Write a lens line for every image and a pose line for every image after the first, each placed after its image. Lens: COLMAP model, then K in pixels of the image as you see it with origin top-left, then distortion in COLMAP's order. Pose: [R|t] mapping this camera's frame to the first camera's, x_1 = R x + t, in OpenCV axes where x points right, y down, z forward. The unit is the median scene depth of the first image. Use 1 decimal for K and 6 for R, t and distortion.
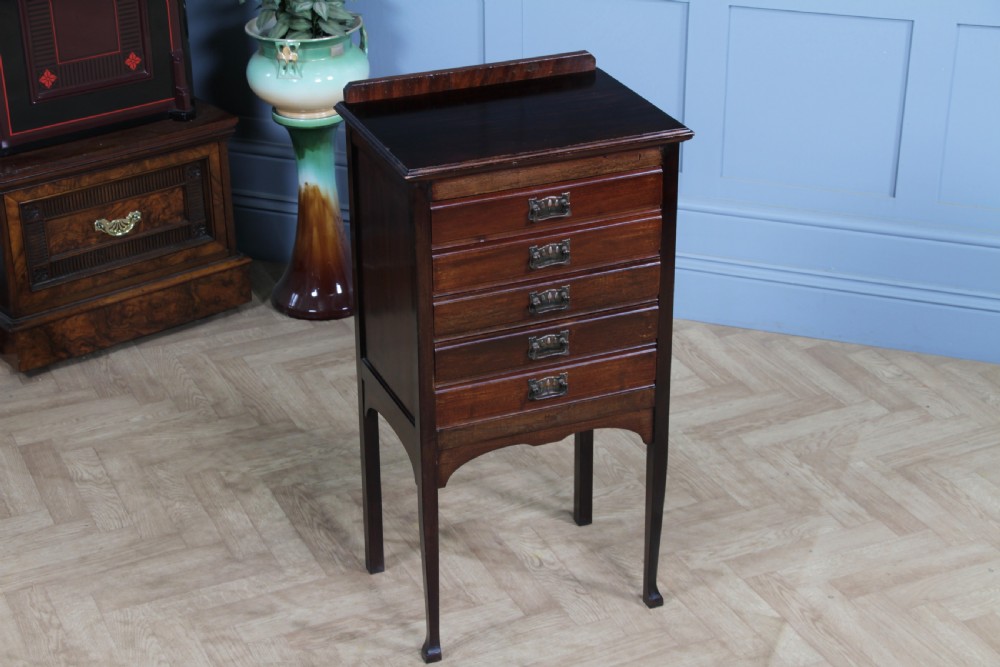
lens RADIAL K [[1913.8, 0, 500.0], [0, 1913.8, 339.7], [0, 0, 1]] dist [0.212252, 0.453710]
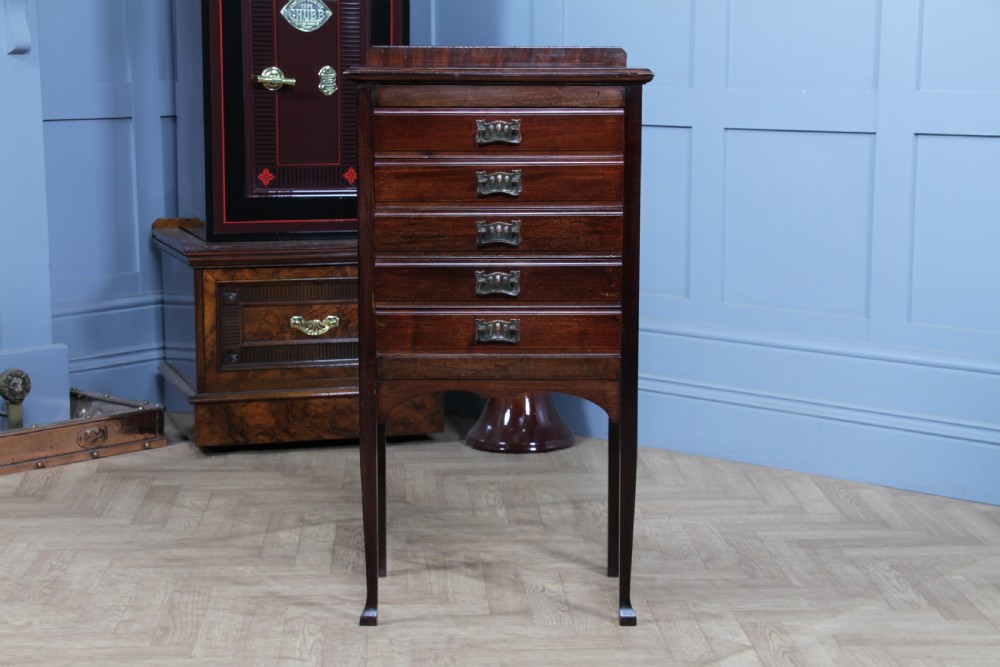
lens RADIAL K [[2009.8, 0, 496.7], [0, 2009.8, 336.4], [0, 0, 1]] dist [0.249985, 0.409850]
pose [[0.929885, 0.065327, -0.362004, 0.321922], [-0.170074, 0.948957, -0.265622, 0.243612], [0.326174, 0.308565, 0.893531, 0.067216]]
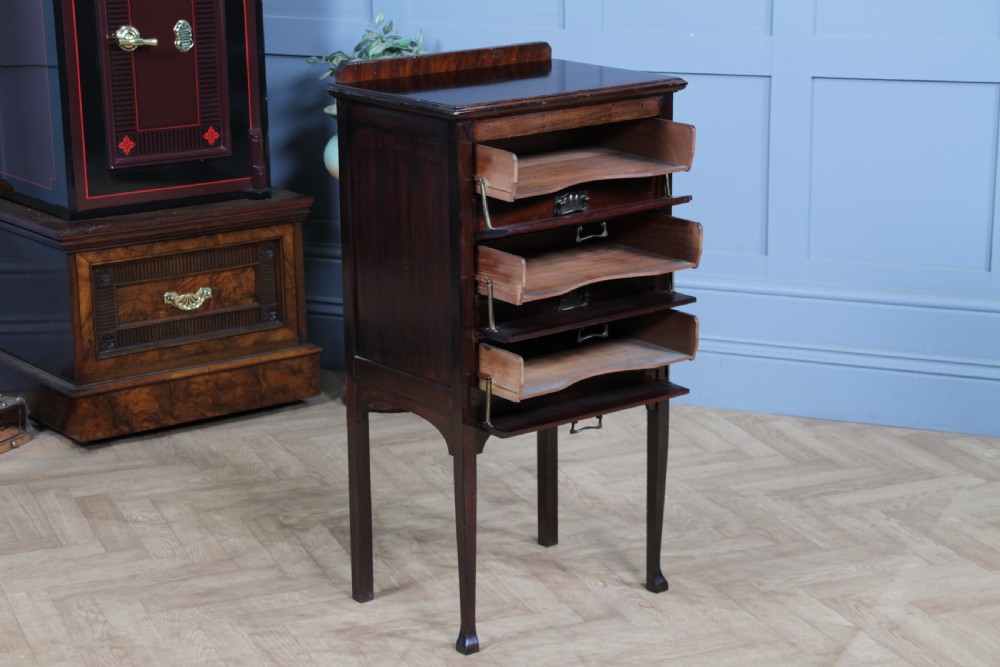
lens RADIAL K [[2169.5, 0, 500.2], [0, 2169.5, 333.0], [0, 0, 1]] dist [0.288965, 0.518177]
pose [[0.998107, 0.008845, -0.060858, 0.031485], [-0.020635, 0.980398, -0.195945, 0.190747], [0.057932, 0.196830, 0.978725, -0.080737]]
